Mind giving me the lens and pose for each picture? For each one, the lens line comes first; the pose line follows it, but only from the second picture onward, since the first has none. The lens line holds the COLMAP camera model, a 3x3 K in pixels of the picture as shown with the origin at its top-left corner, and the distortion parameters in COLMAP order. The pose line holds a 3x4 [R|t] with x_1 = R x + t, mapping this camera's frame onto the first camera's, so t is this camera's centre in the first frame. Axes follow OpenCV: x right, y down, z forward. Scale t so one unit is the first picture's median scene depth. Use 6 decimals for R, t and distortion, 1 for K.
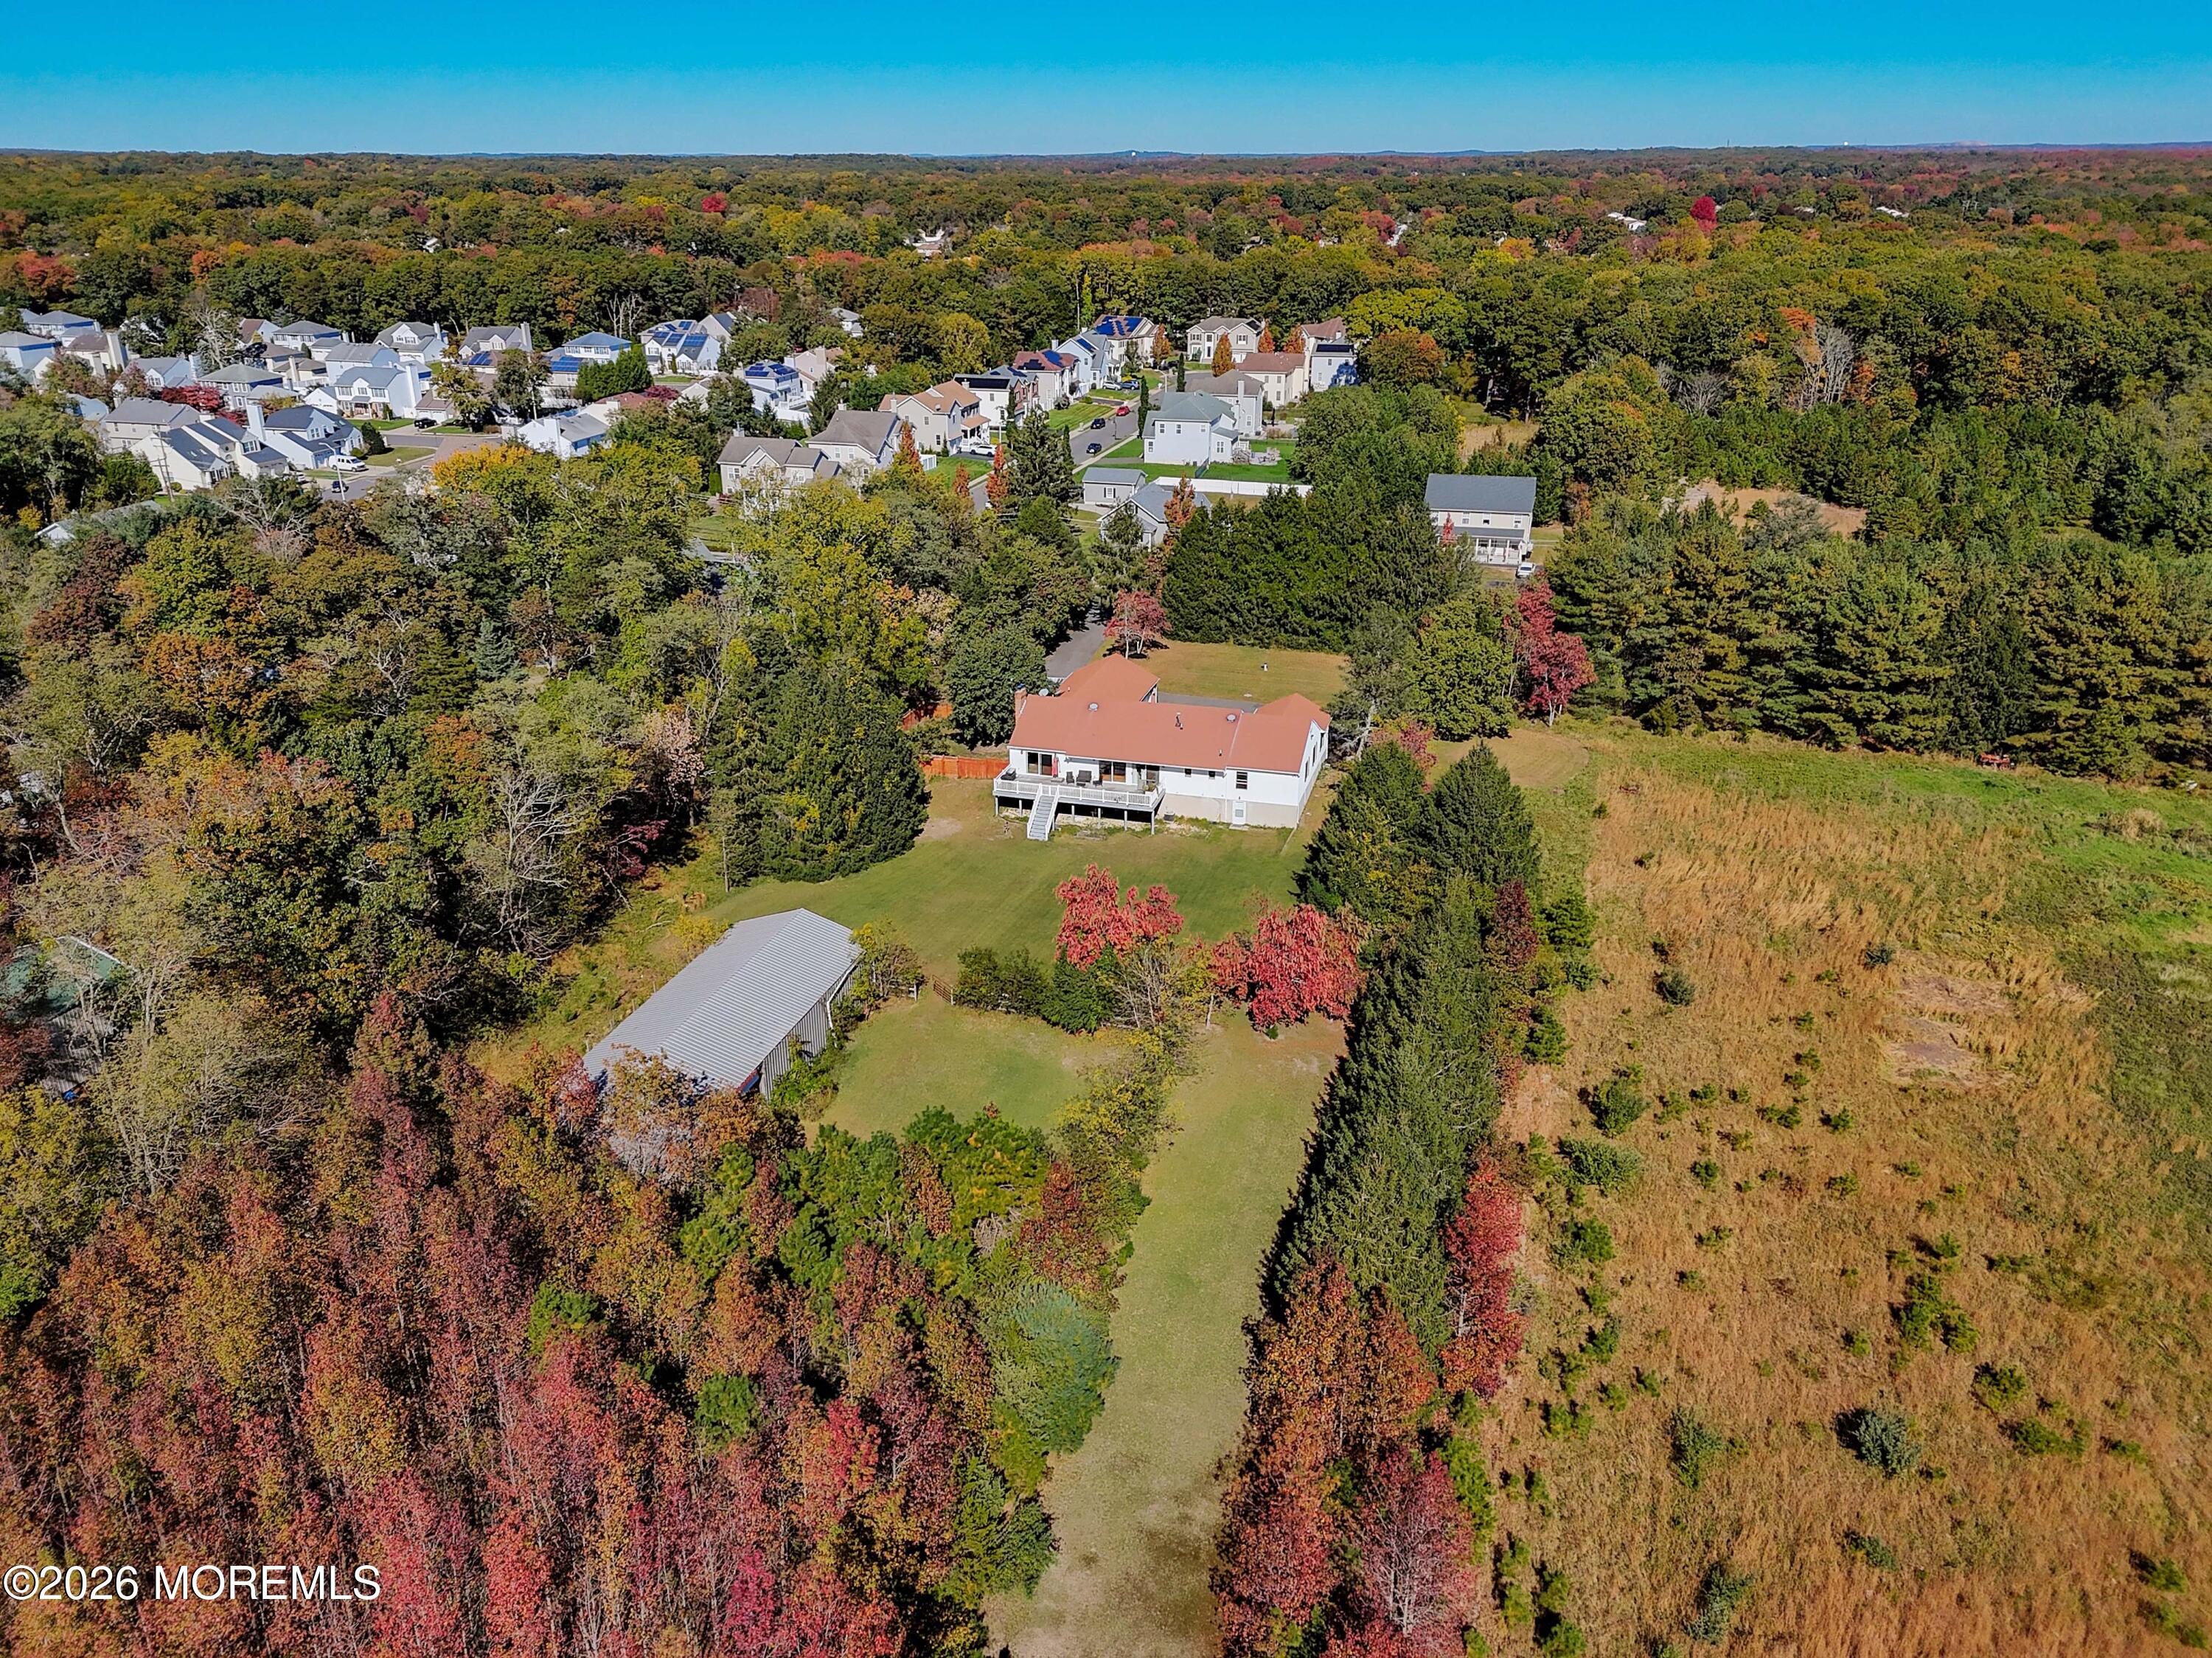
lens RADIAL K [[1627.2, 0, 1071.6], [0, 1627.2, 819.8], [0, 0, 1]] dist [0.068327, -0.046128]
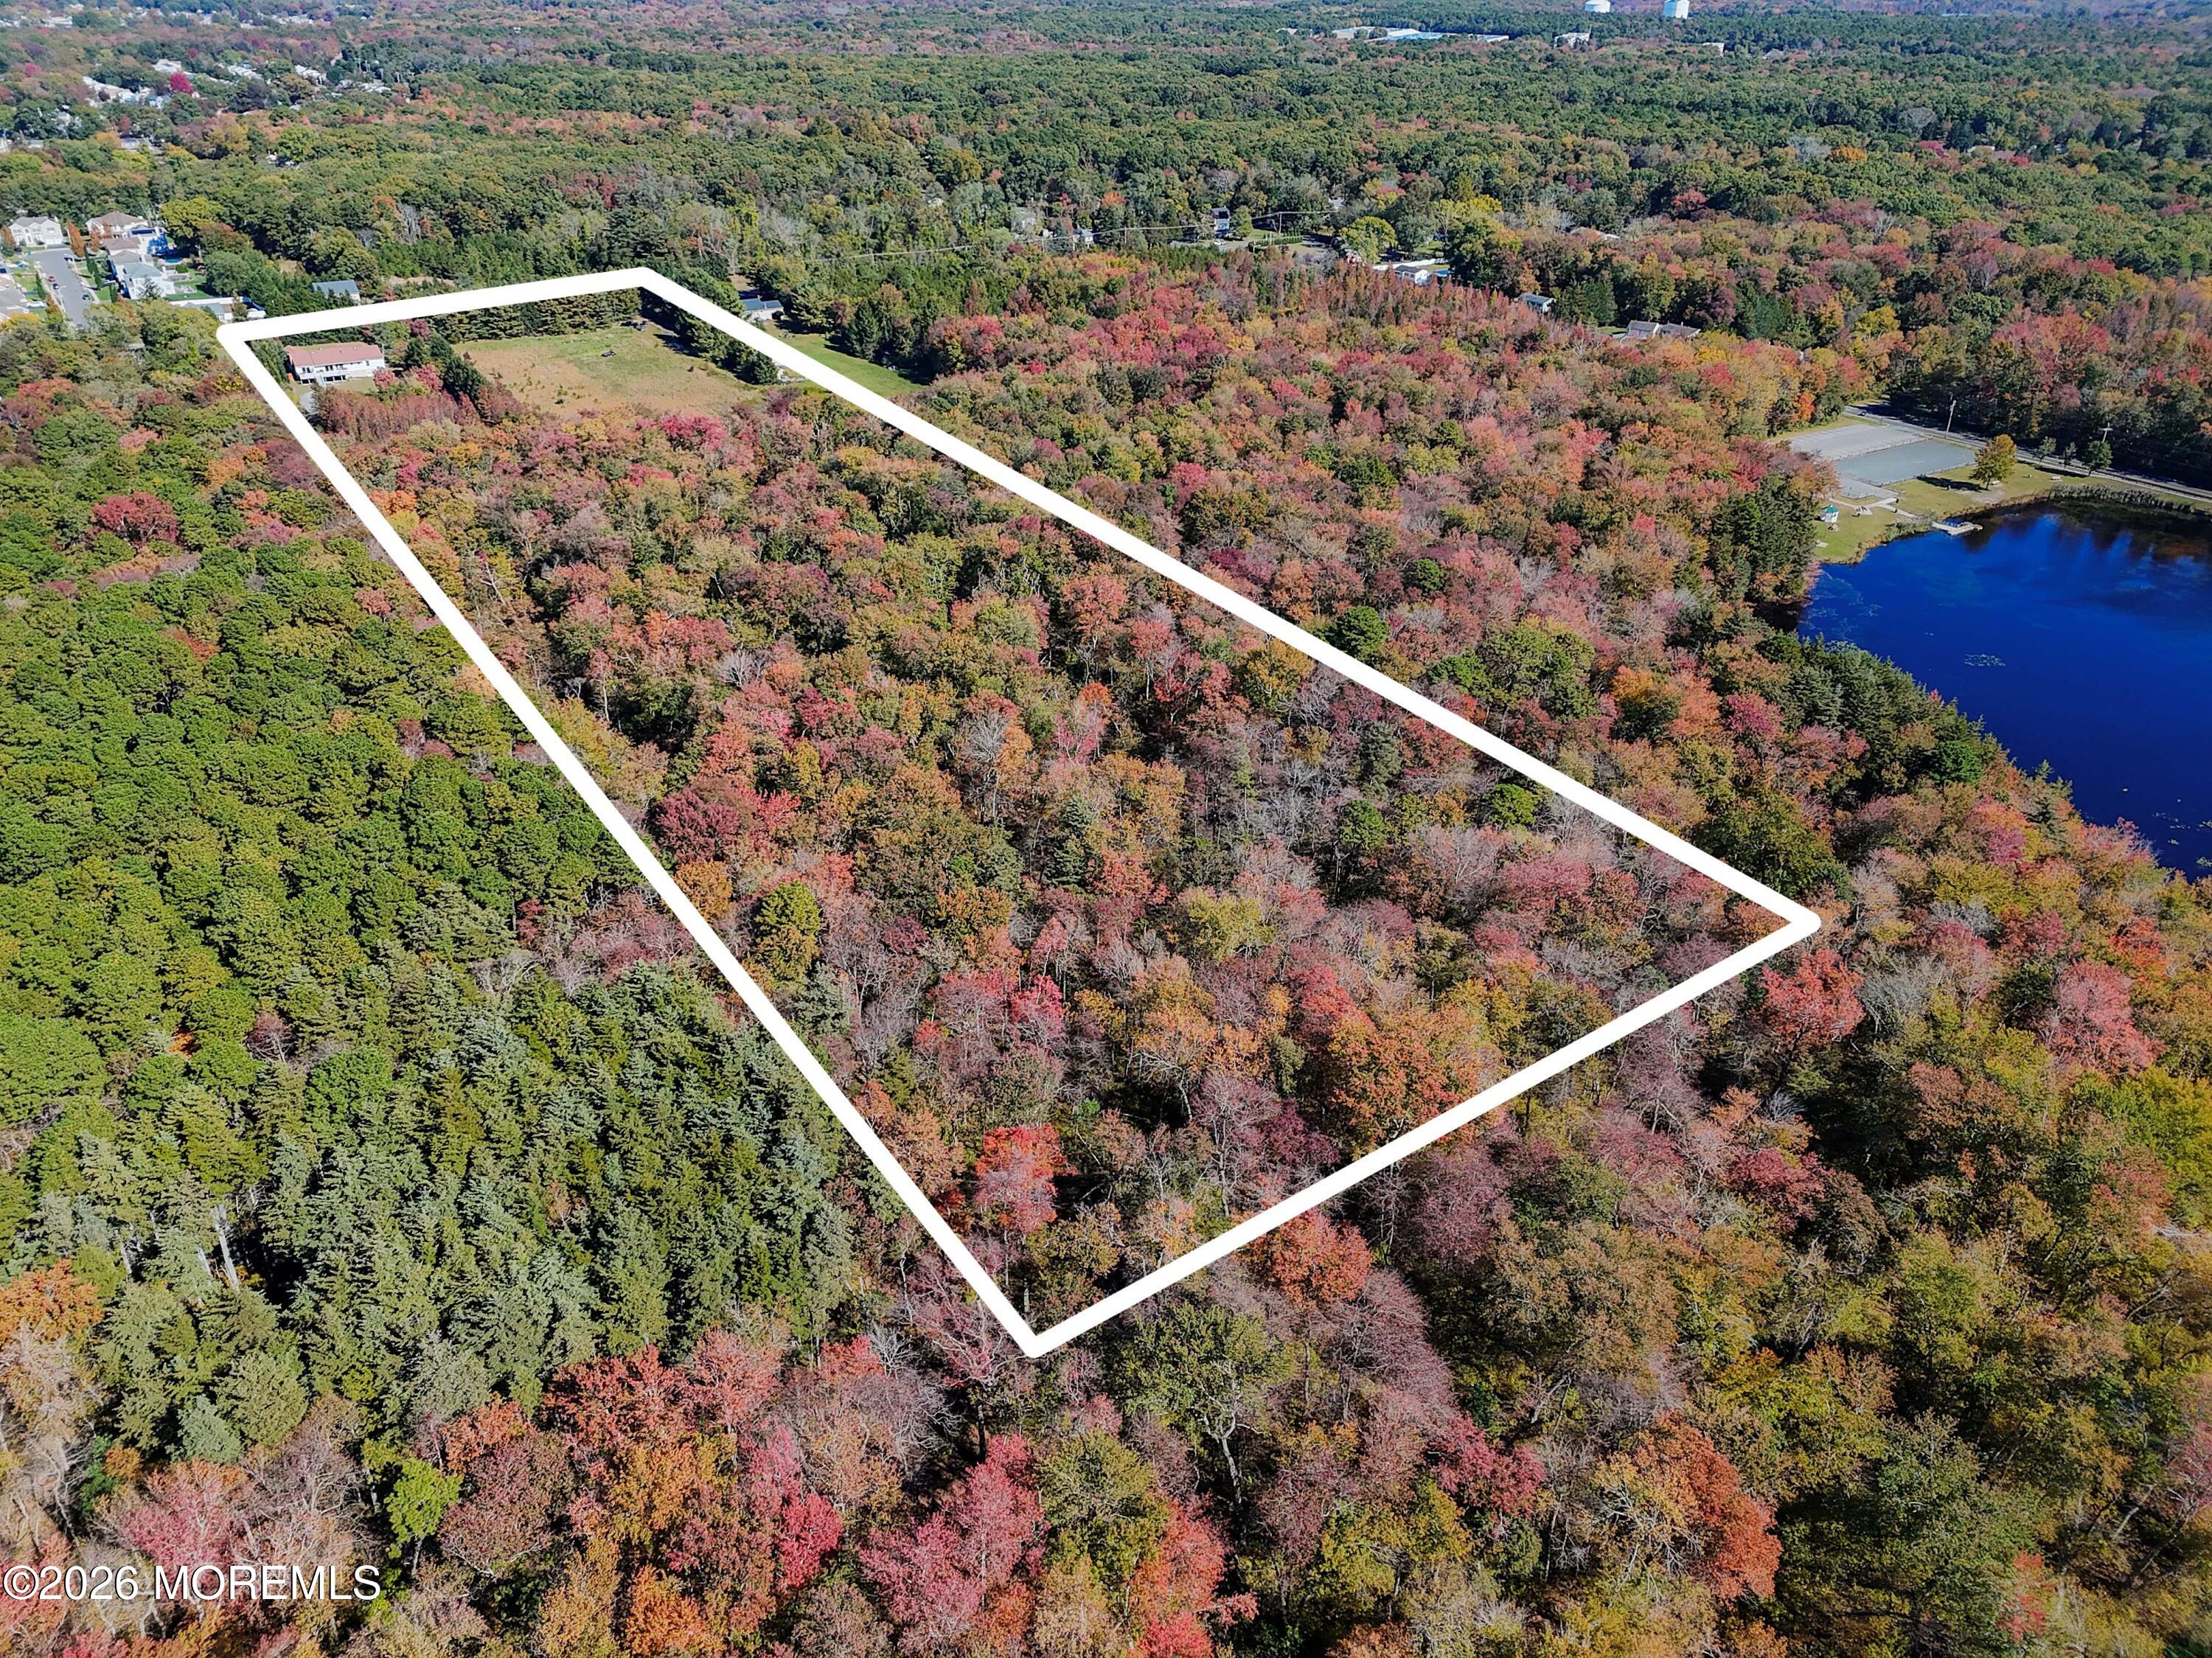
lens RADIAL K [[1627.2, 0, 1107.3], [0, 1627.2, 829.5], [0, 0, 1]] dist [0.068327, -0.046128]
pose [[0.637044, -0.359264, 0.681986, -1.683148], [0.281826, 0.932045, 0.227739, 0.553581], [-0.717460, 0.047122, 0.695004, -2.650991]]
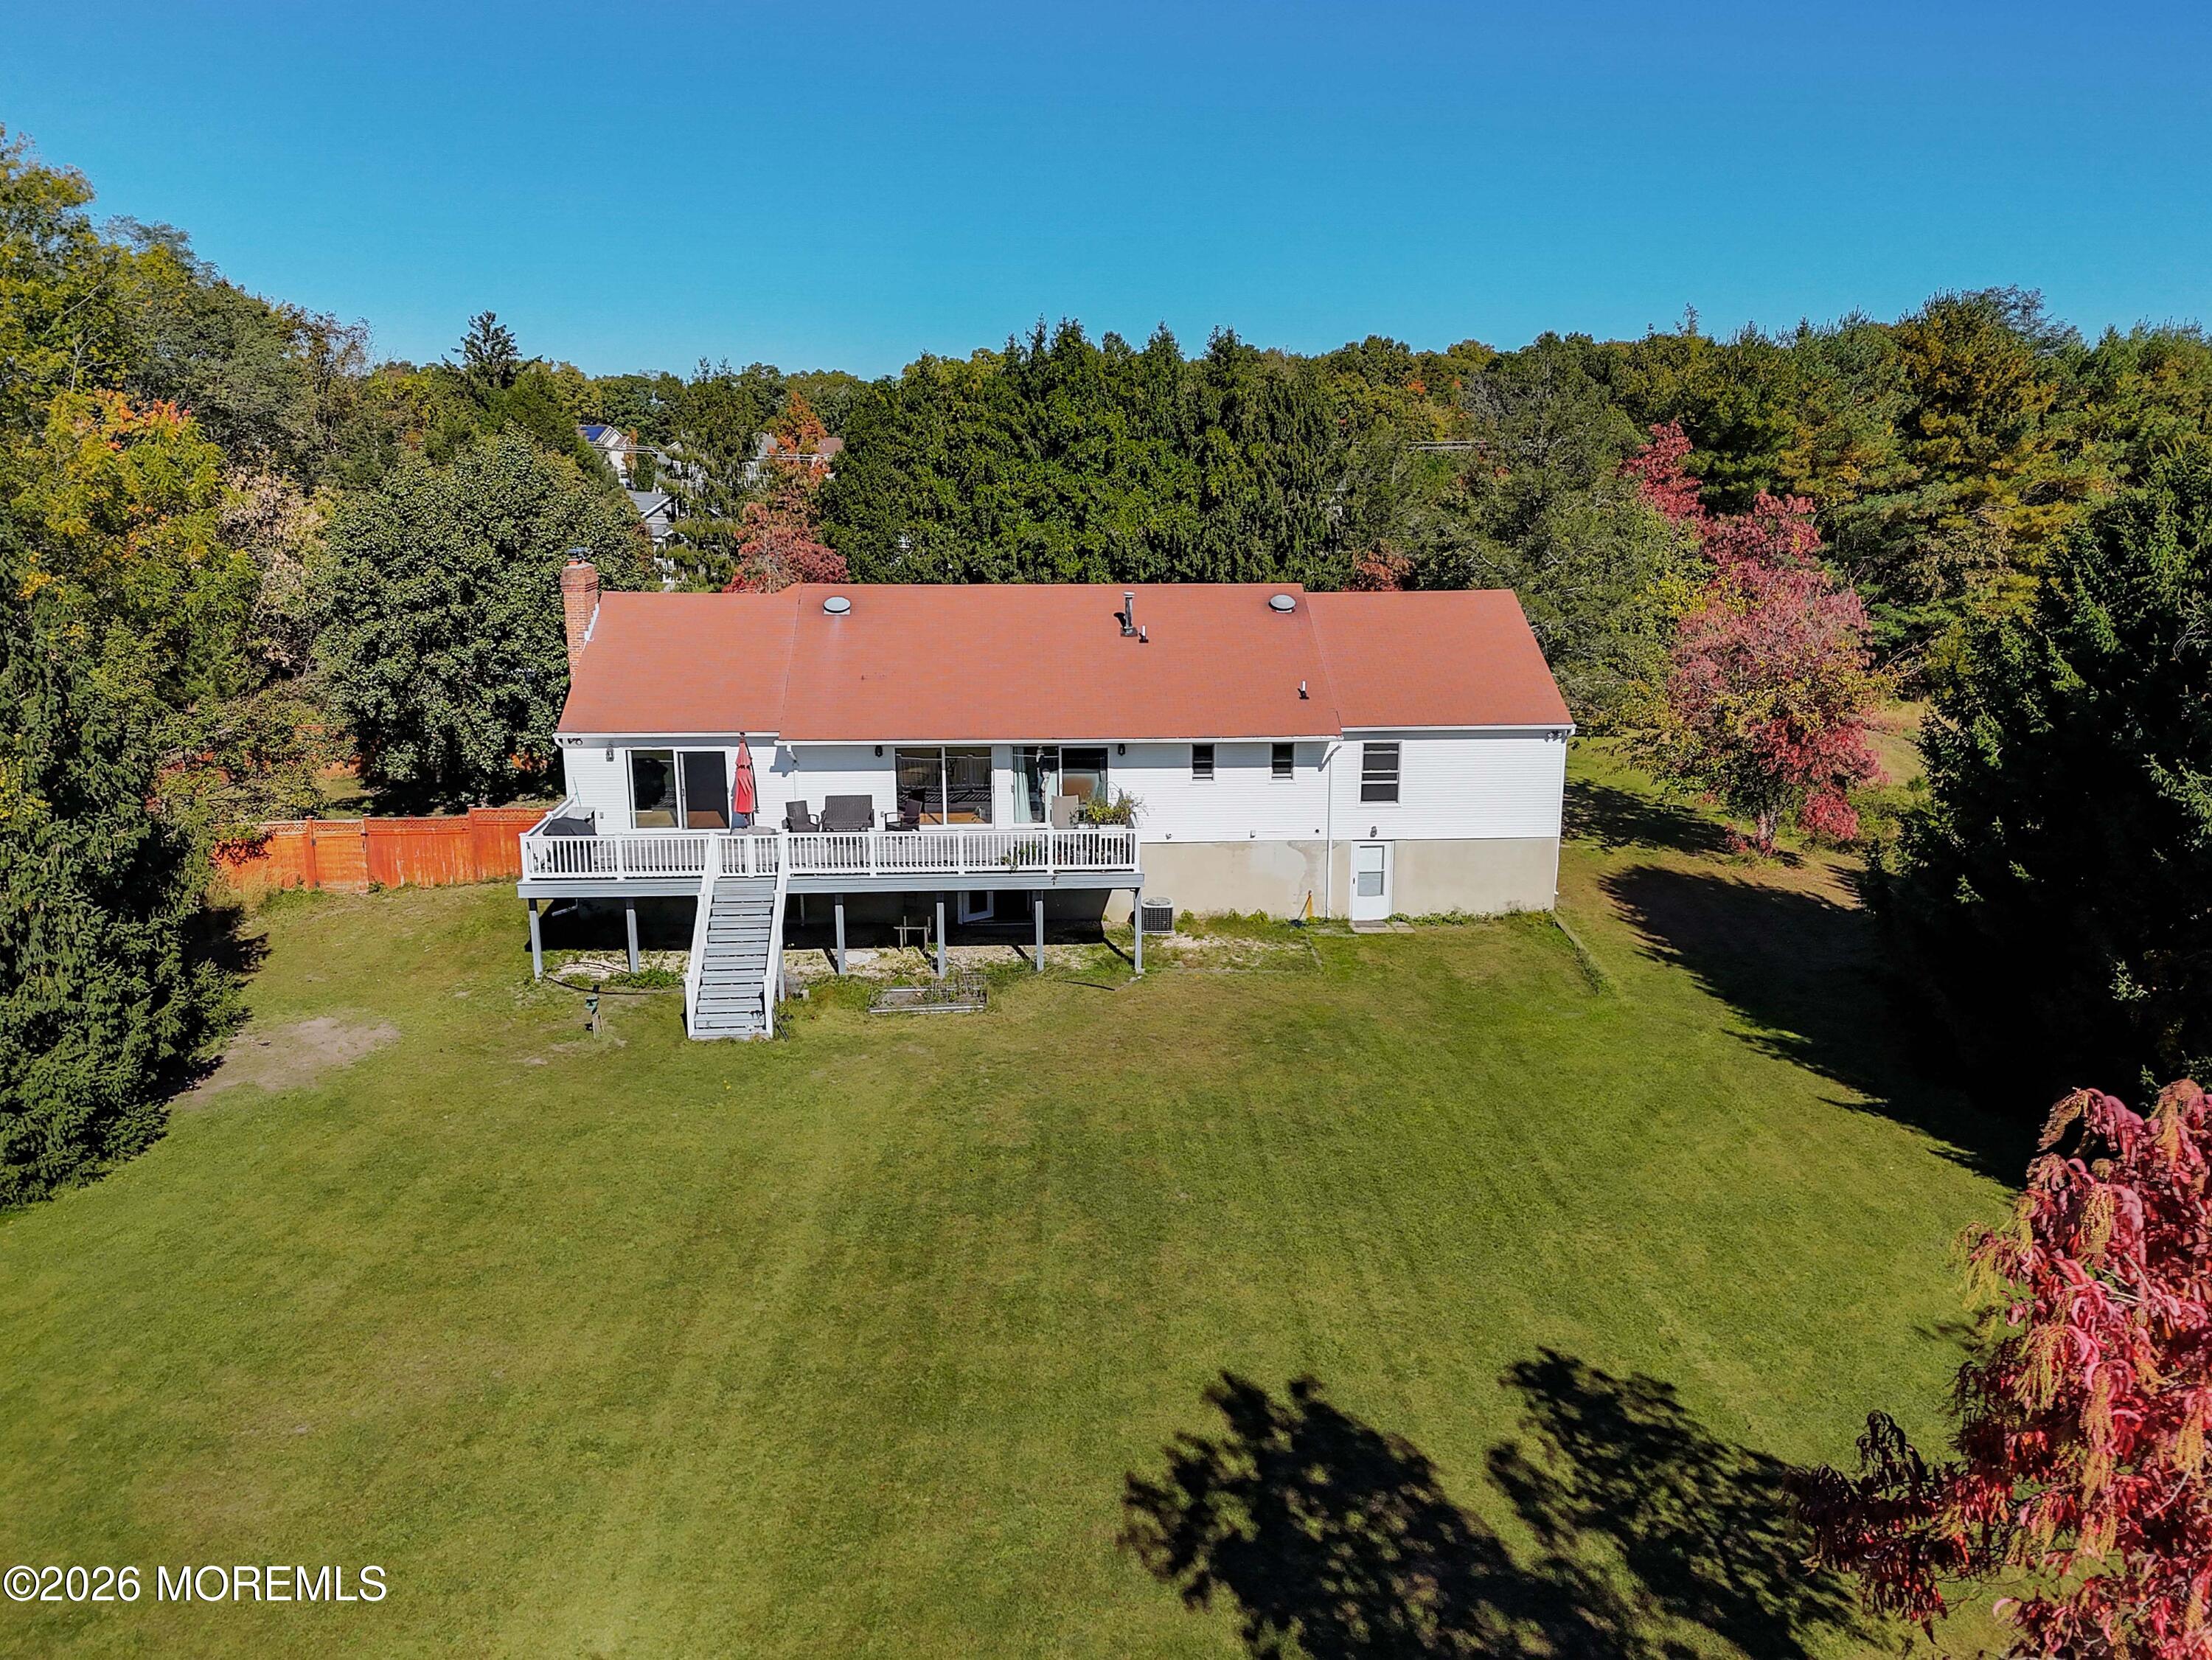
lens RADIAL K [[1627.5, 0, 1113.3], [0, 1627.5, 828.4], [0, 0, 1]] dist [0.068327, -0.046128]
pose [[0.934392, -0.071487, 0.349002, -0.047315], [0.123798, 0.983763, -0.129940, 0.018638], [-0.334046, 0.164621, 0.928070, 0.672952]]
